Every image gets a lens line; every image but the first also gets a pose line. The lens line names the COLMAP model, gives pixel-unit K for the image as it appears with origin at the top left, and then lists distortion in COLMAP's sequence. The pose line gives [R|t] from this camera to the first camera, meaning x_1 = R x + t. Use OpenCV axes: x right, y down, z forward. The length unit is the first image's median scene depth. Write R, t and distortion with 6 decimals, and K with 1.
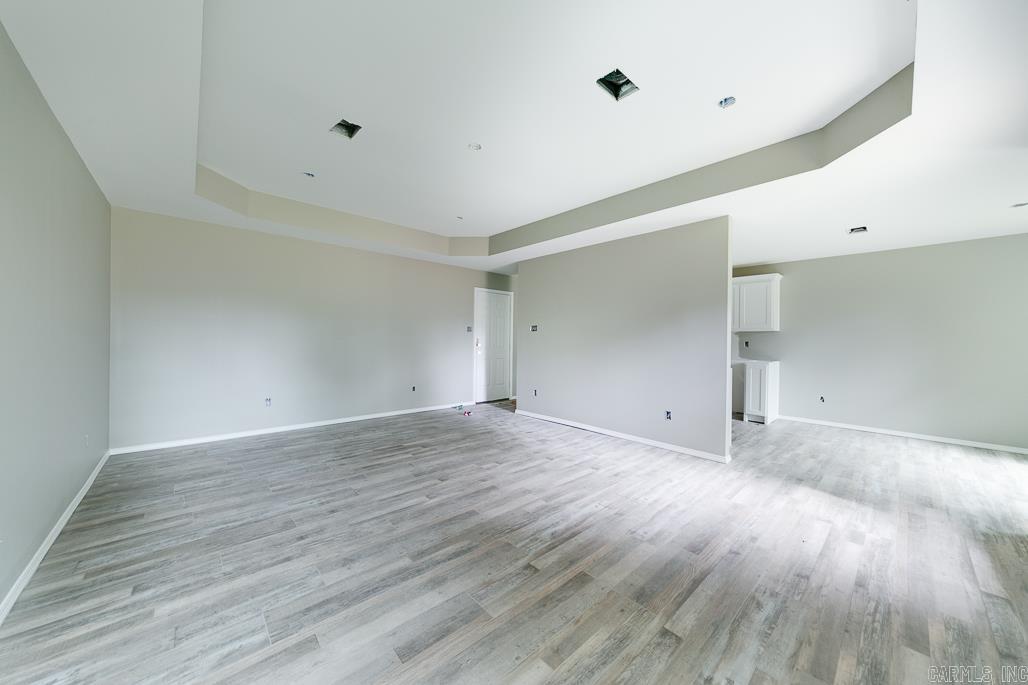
lens RADIAL K [[360.3, 0, 512.3], [0, 360.3, 338.9], [0, 0, 1]] dist [-0.000360, 0.002102]
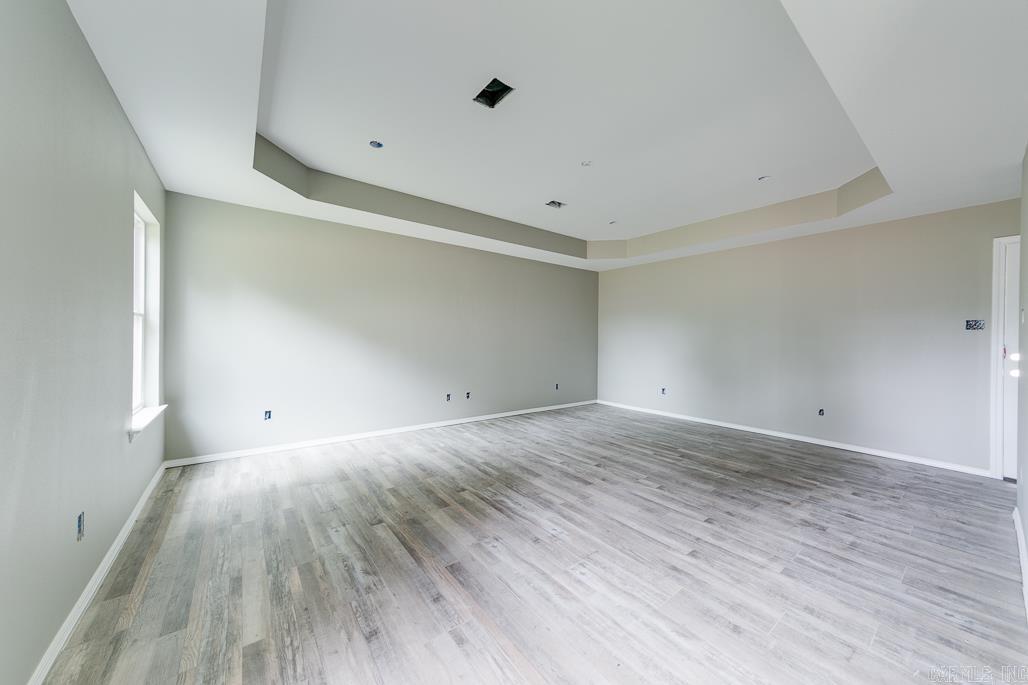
lens RADIAL K [[360.3, 0, 512.3], [0, 360.3, 338.9], [0, 0, 1]] dist [-0.000360, 0.002102]
pose [[-0.085619, -0.012944, -0.996244, 0.940531], [-0.013950, 0.999833, -0.011792, 0.015737], [0.996230, 0.012888, -0.085785, 0.819609]]
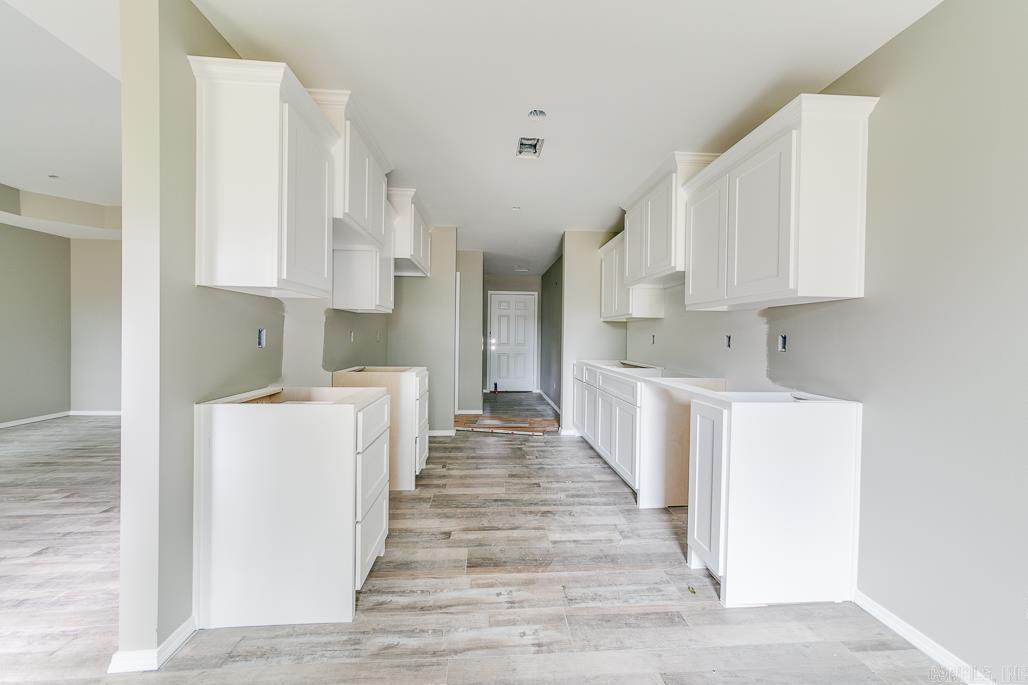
lens RADIAL K [[360.3, 0, 512.3], [0, 360.3, 338.9], [0, 0, 1]] dist [-0.000360, 0.002102]
pose [[0.783557, 0.002293, -0.621316, 1.288777], [-0.002025, 0.999997, 0.001136, 0.021678], [0.621316, 0.000368, 0.783560, 1.111775]]
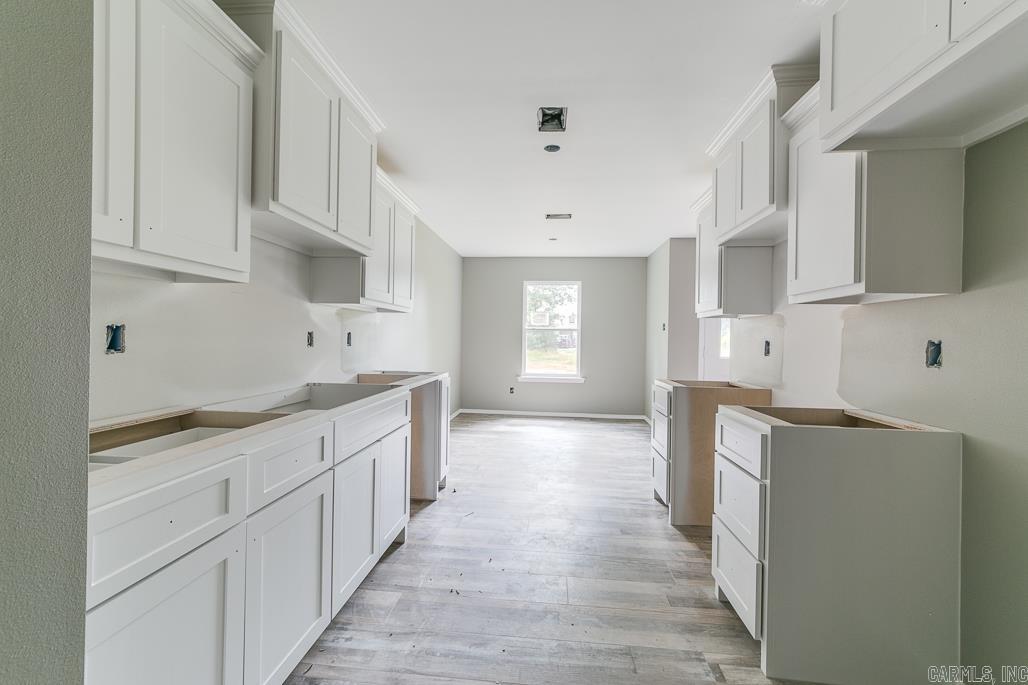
lens RADIAL K [[418.3, 0, 509.4], [0, 418.3, 338.8], [0, 0, 1]] dist [-0.001429, 0.000003]
pose [[-0.664190, -0.026632, 0.747090, 0.295199], [-0.027276, 0.999563, 0.011383, 0.007083], [-0.747066, -0.012817, -0.664626, 2.315586]]
